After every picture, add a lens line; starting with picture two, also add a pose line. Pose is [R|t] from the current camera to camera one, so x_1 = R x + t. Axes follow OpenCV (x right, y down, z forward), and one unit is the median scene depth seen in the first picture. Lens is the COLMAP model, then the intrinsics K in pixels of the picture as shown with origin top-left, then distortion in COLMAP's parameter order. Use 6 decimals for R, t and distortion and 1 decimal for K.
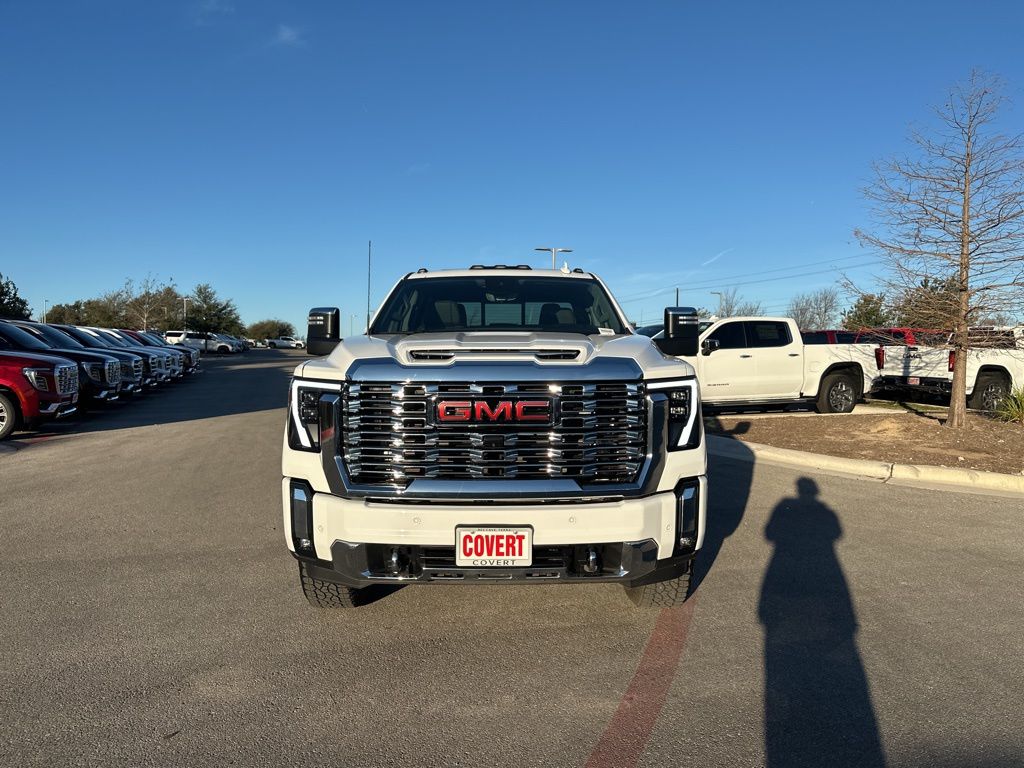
lens RADIAL K [[715.9, 0, 520.9], [0, 715.9, 389.4], [0, 0, 1]] dist [0.104489, -0.143289]
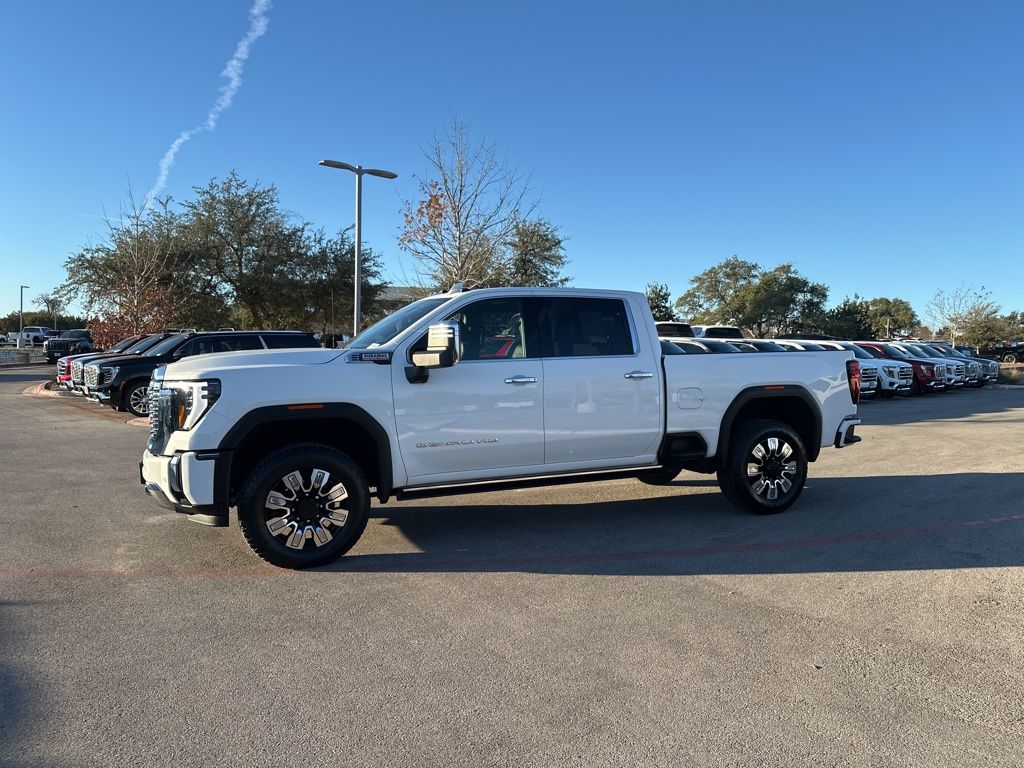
lens RADIAL K [[725.8, 0, 507.1], [0, 725.8, 383.1], [0, 0, 1]] dist [0.114005, -0.188986]
pose [[0.377238, 0.030618, -0.925610, 1.822806], [-0.055029, 0.998428, 0.010599, -0.062108], [0.924480, 0.046937, 0.378330, 1.035210]]
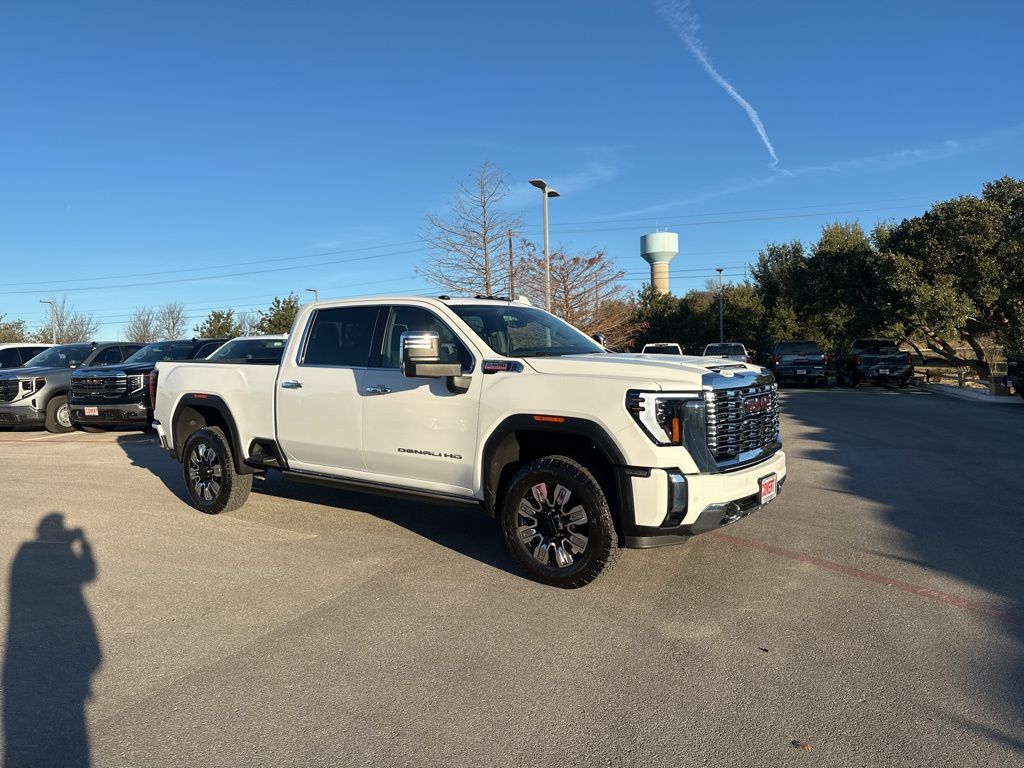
lens RADIAL K [[730.1, 0, 509.4], [0, 730.1, 386.3], [0, 0, 1]] dist [0.073314, -0.087525]
pose [[0.613336, -0.047556, 0.788389, -1.522267], [0.066889, 0.997727, 0.008146, -0.053369], [-0.786985, 0.047739, 0.615123, 0.402096]]
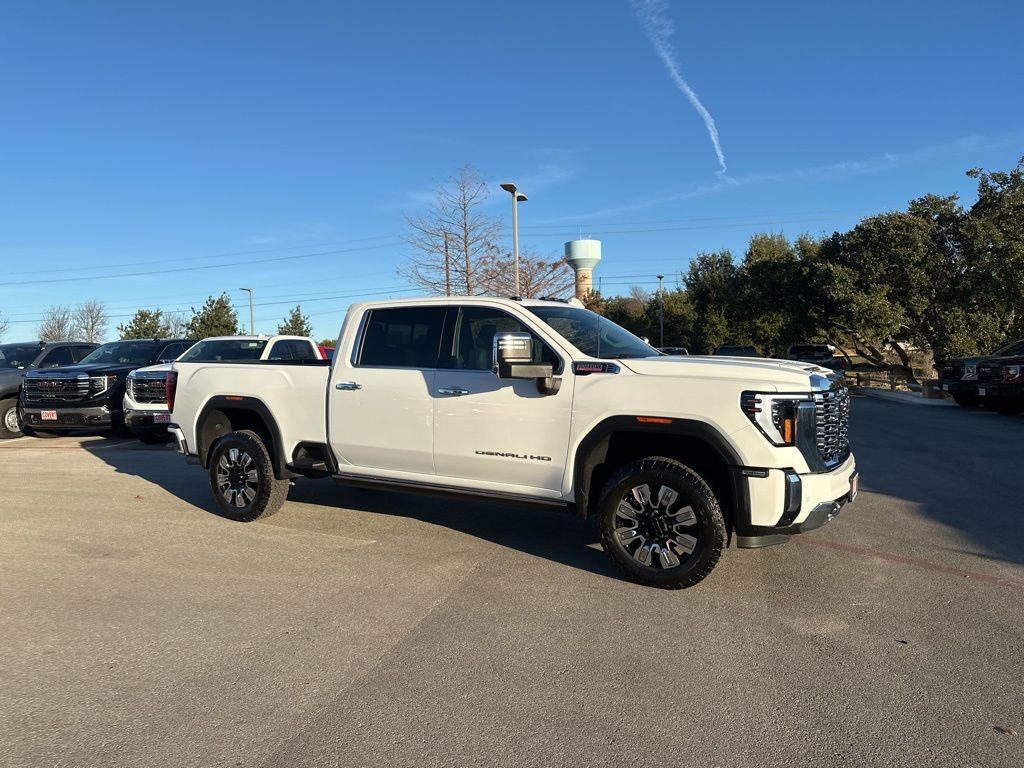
lens RADIAL K [[725.8, 0, 507.1], [0, 725.8, 383.1], [0, 0, 1]] dist [0.114005, -0.188986]
pose [[0.527845, -0.039212, 0.848435, -1.716738], [0.064561, 0.997896, 0.005954, -0.072903], [-0.846883, 0.051633, 0.529266, 0.706373]]
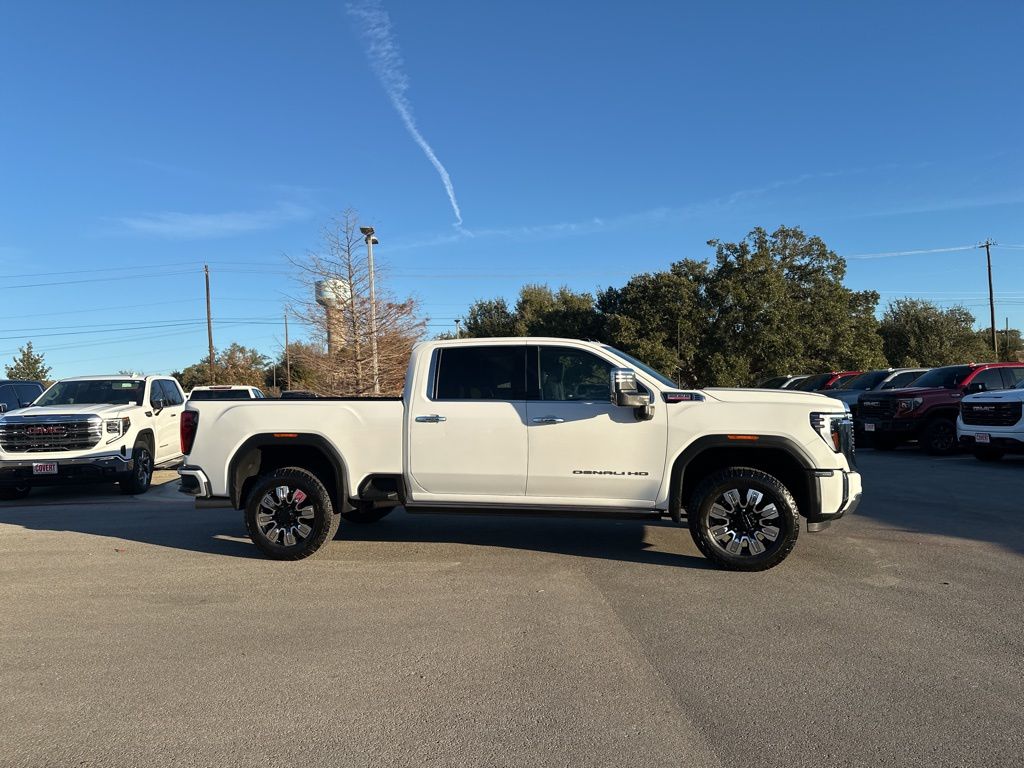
lens RADIAL K [[725.8, 0, 507.1], [0, 725.8, 383.1], [0, 0, 1]] dist [0.114005, -0.188986]
pose [[0.206403, 0.007239, 0.978440, -2.256024], [0.083304, 0.996212, -0.024943, -0.110195], [-0.974915, 0.086656, 0.205018, 1.411067]]
